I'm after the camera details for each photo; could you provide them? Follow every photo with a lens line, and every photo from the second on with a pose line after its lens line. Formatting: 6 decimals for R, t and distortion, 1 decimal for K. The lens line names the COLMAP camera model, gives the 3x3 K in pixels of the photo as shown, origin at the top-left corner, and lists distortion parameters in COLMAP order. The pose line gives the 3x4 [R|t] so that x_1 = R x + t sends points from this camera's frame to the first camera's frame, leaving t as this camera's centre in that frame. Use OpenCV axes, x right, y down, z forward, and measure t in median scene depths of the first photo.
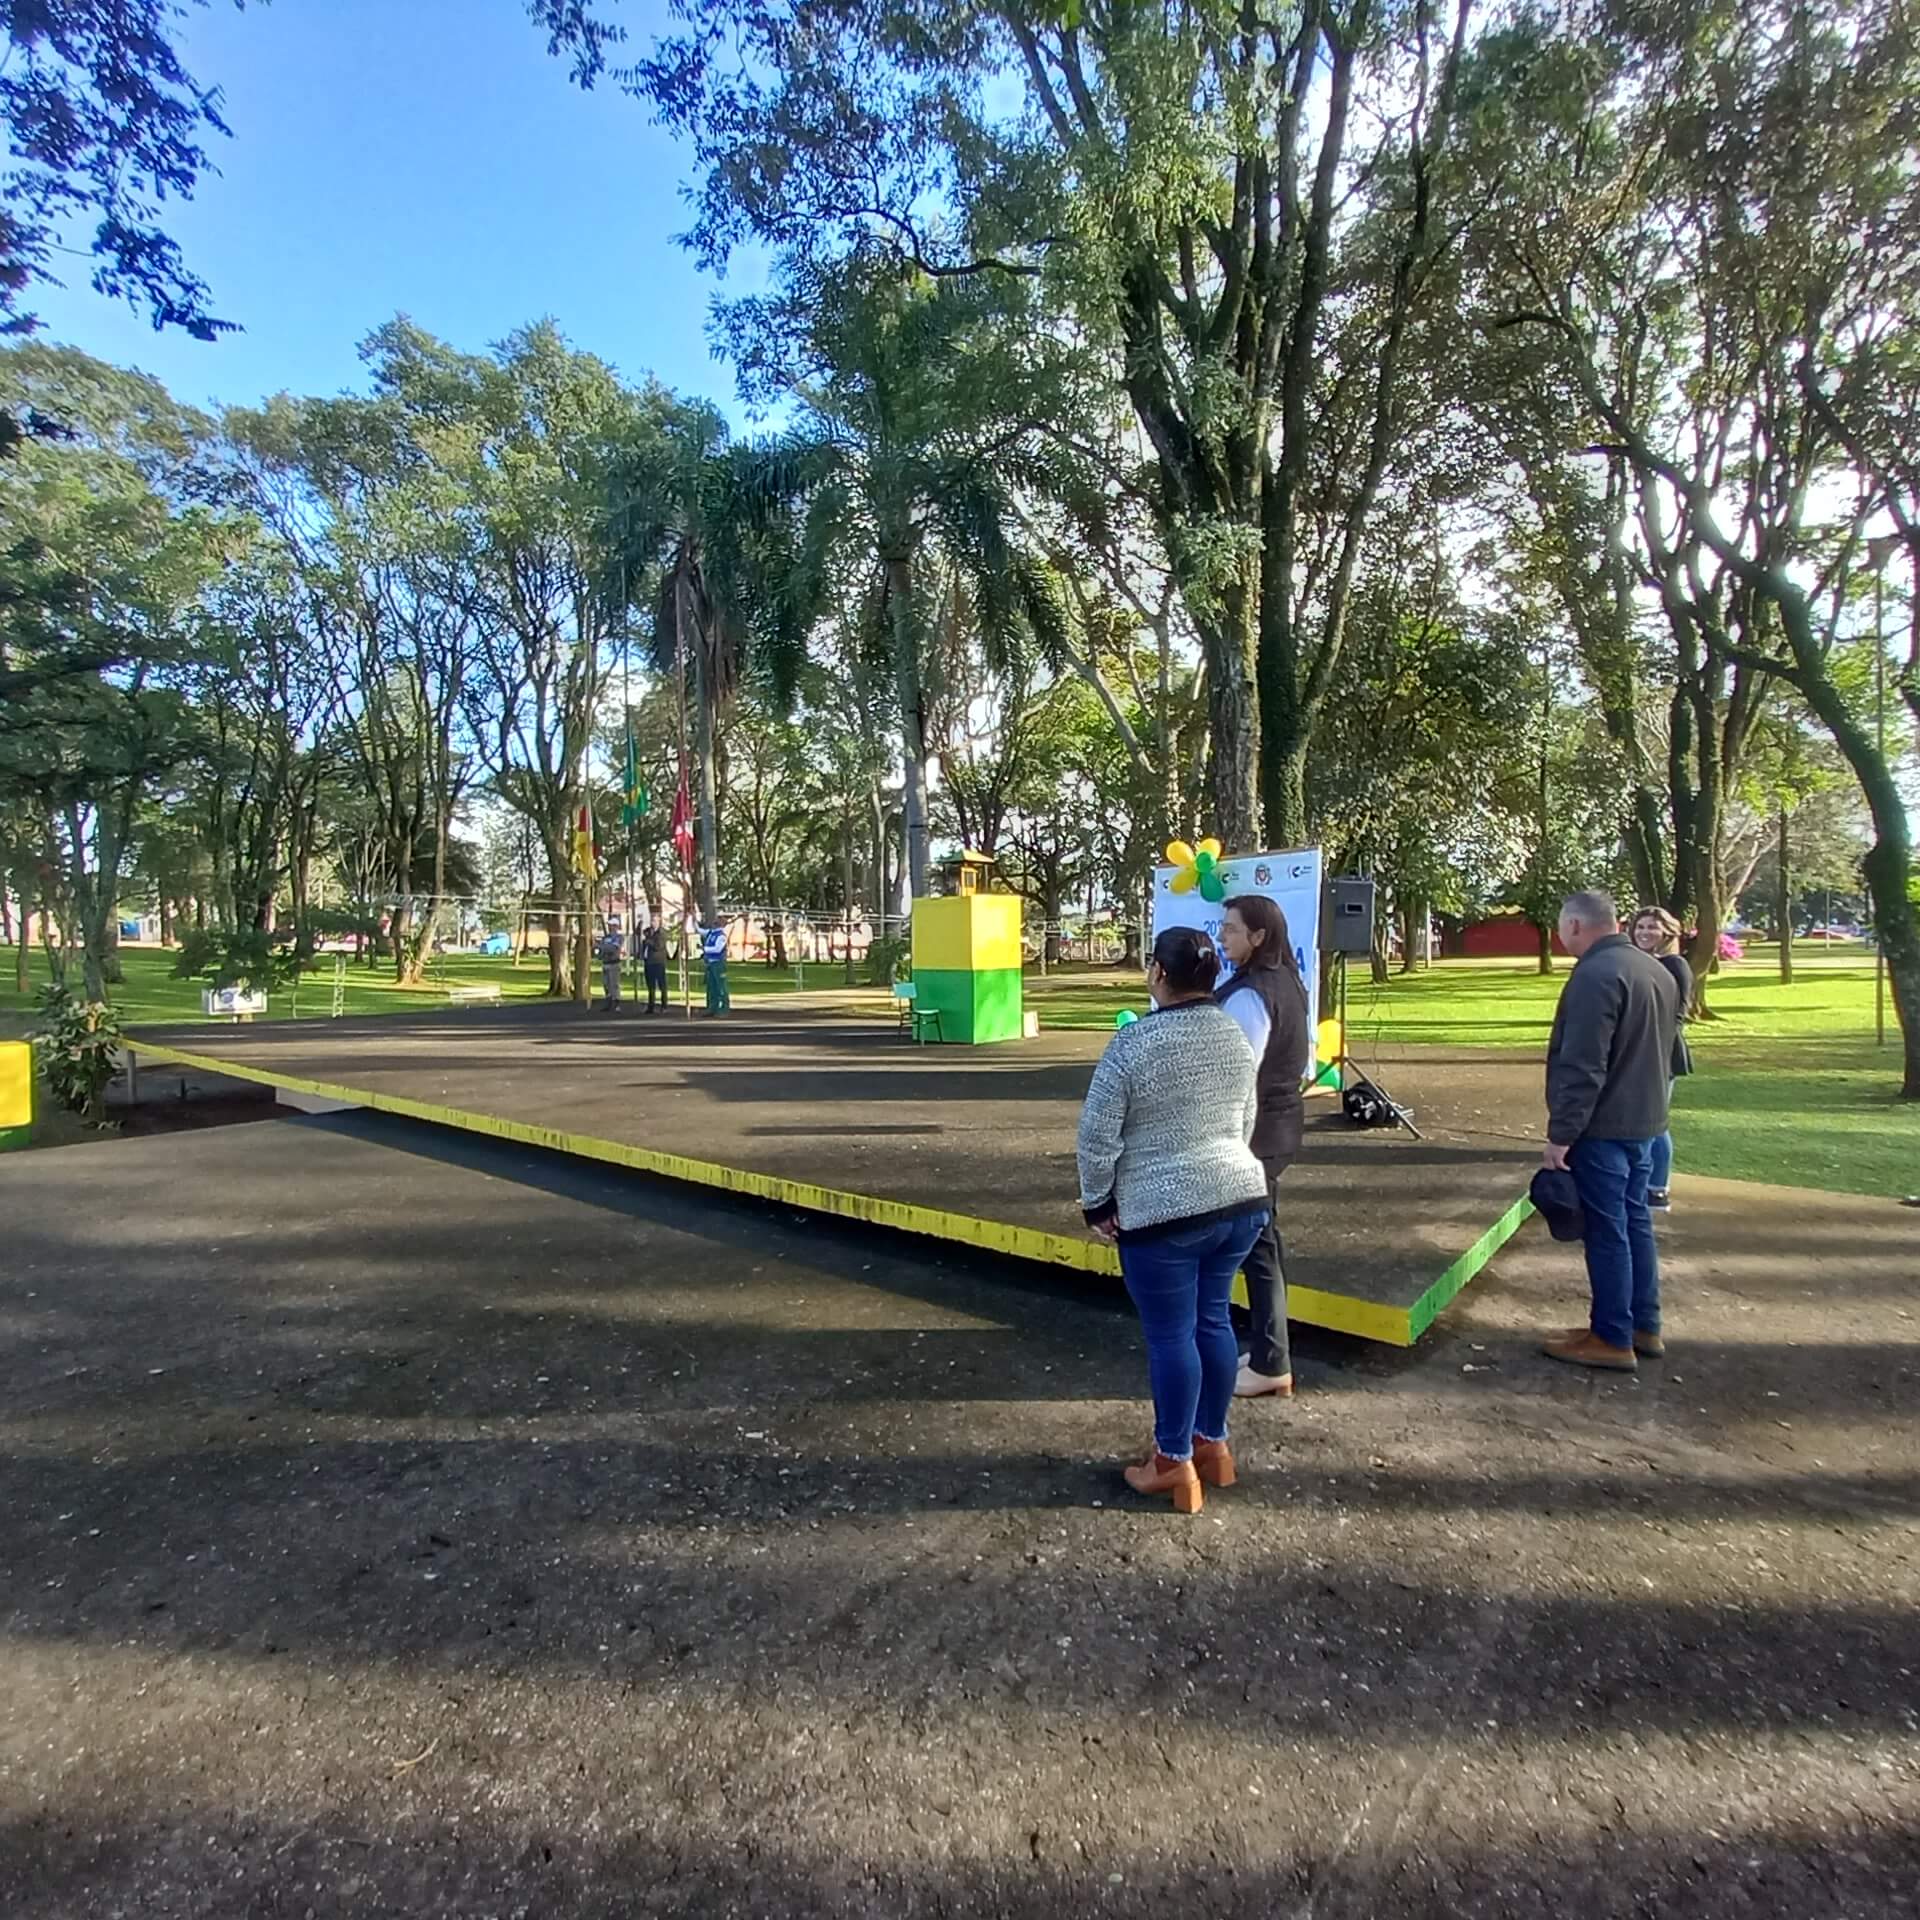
lens RADIAL K [[1902.4, 0, 962.3], [0, 1902.4, 991.6], [0, 0, 1]] dist [0.097362, -0.087060]
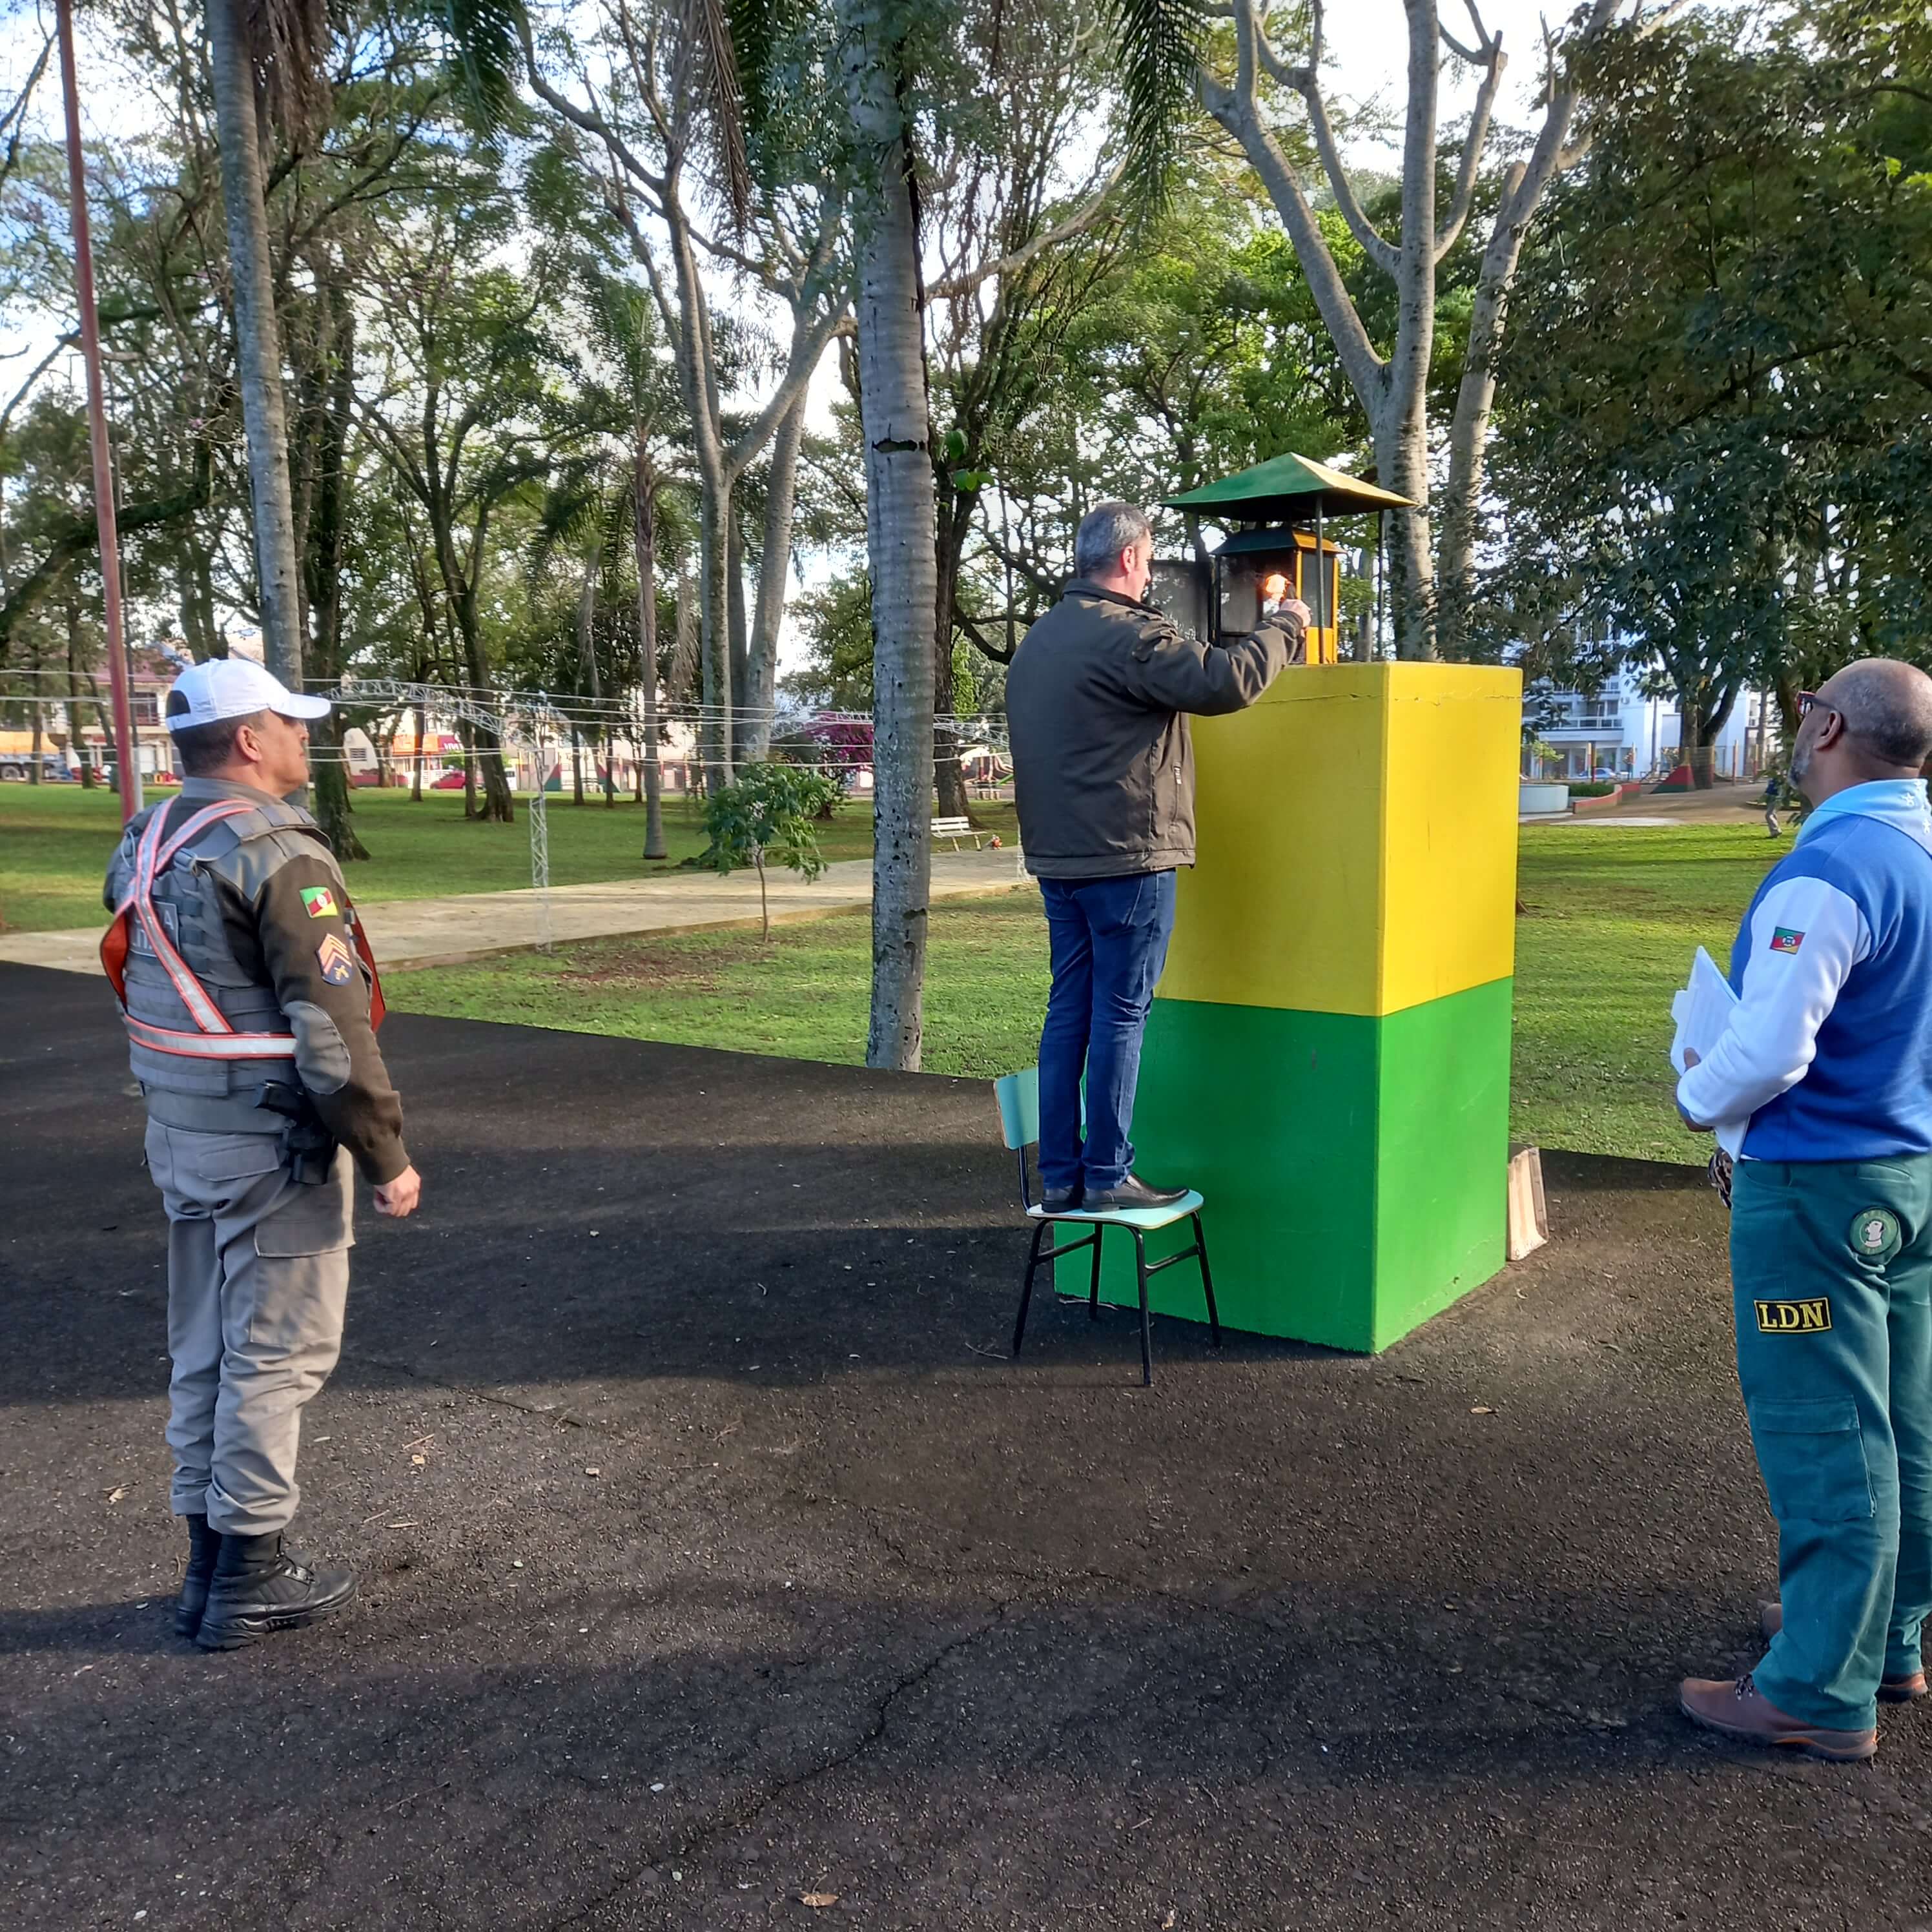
lens RADIAL K [[1915.3, 0, 966.0], [0, 1915.3, 966.0], [0, 0, 1]] dist [0.097562, -0.098241]
pose [[0.992073, -0.015886, 0.124653, -0.041478], [0.001270, 0.993194, 0.116461, -0.031043], [-0.125654, -0.115380, 0.985342, 0.519813]]
